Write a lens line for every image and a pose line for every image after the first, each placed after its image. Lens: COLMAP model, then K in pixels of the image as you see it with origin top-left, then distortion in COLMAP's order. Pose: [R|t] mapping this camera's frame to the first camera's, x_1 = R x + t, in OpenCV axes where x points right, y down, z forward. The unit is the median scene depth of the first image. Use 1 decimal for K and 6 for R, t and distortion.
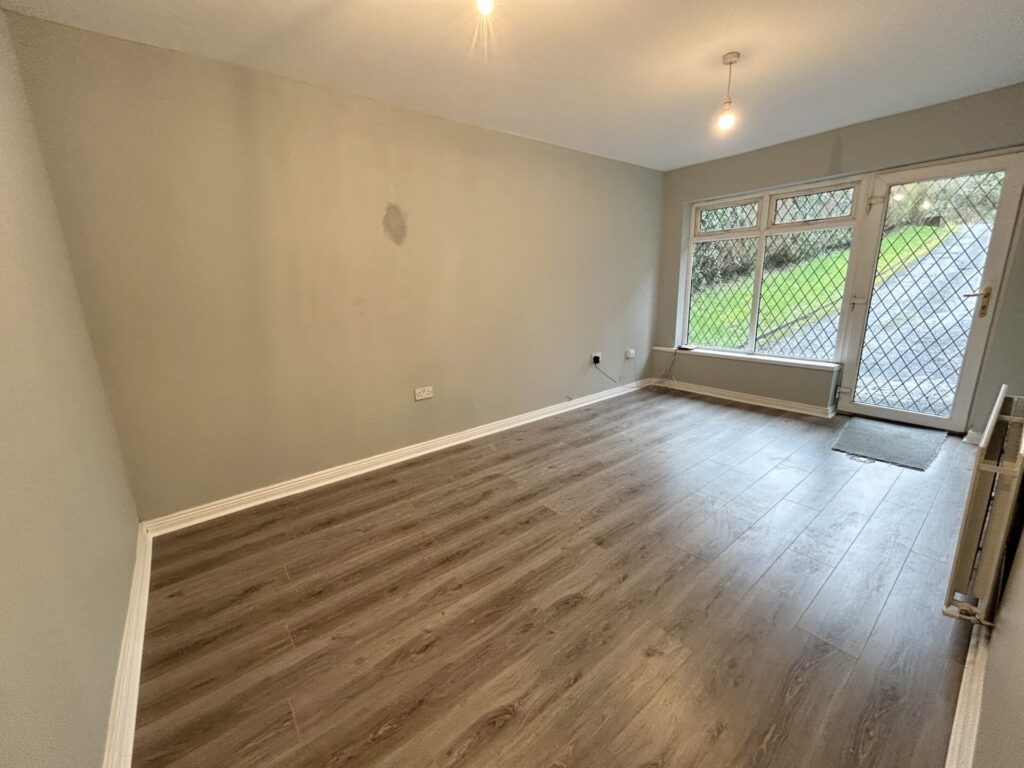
lens RADIAL K [[414.5, 0, 510.0], [0, 414.5, 384.5], [0, 0, 1]] dist [0.000326, 0.000329]
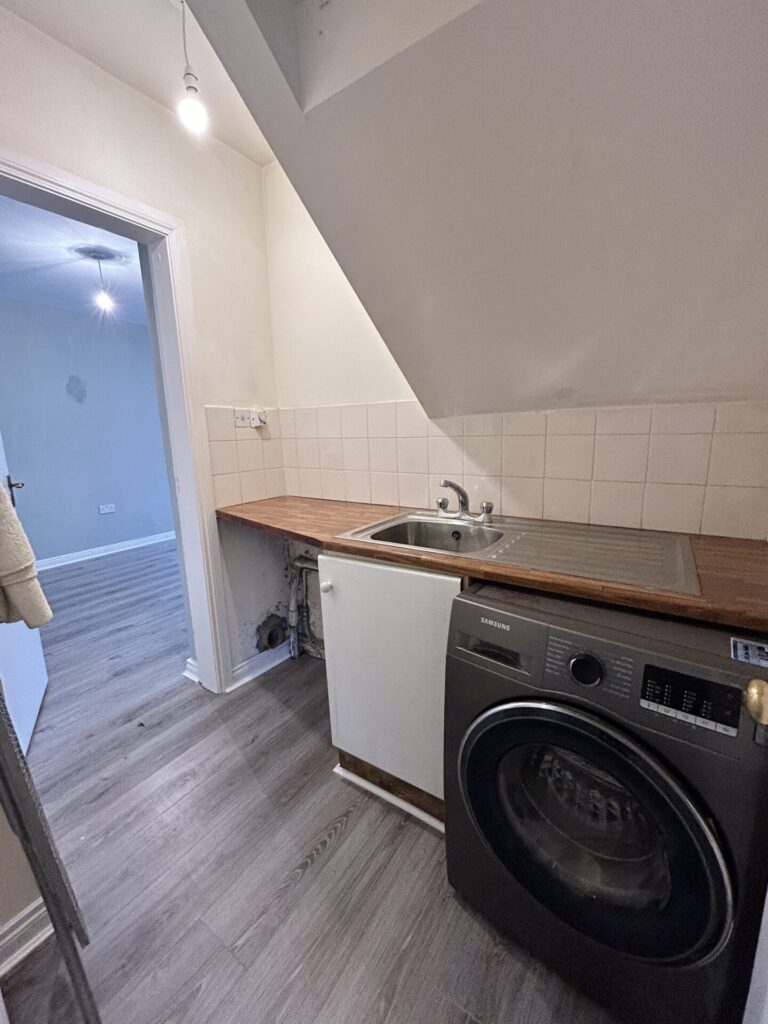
lens RADIAL K [[414.5, 0, 384.0], [0, 414.5, 512.0], [0, 0, 1]] dist [0.000326, 0.000329]
pose [[0.952512, -0.048278, 0.300650, 0.339236], [0.065977, 0.996618, -0.048992, 0.211158], [-0.297268, 0.066502, 0.952475, -0.782711]]
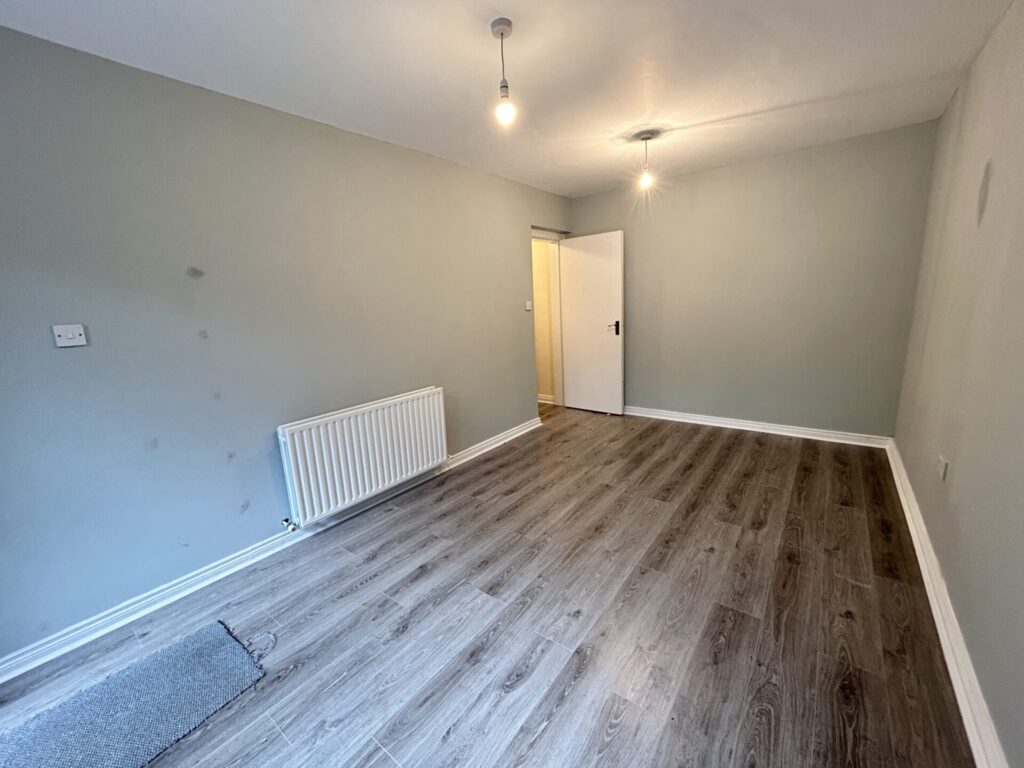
lens RADIAL K [[414.5, 0, 510.0], [0, 414.5, 384.5], [0, 0, 1]] dist [0.000326, 0.000329]
pose [[-0.968589, 0.126146, -0.214293, 0.699336], [0.021831, 0.901584, 0.432053, -0.485803], [0.247705, 0.413804, -0.876019, 1.756465]]
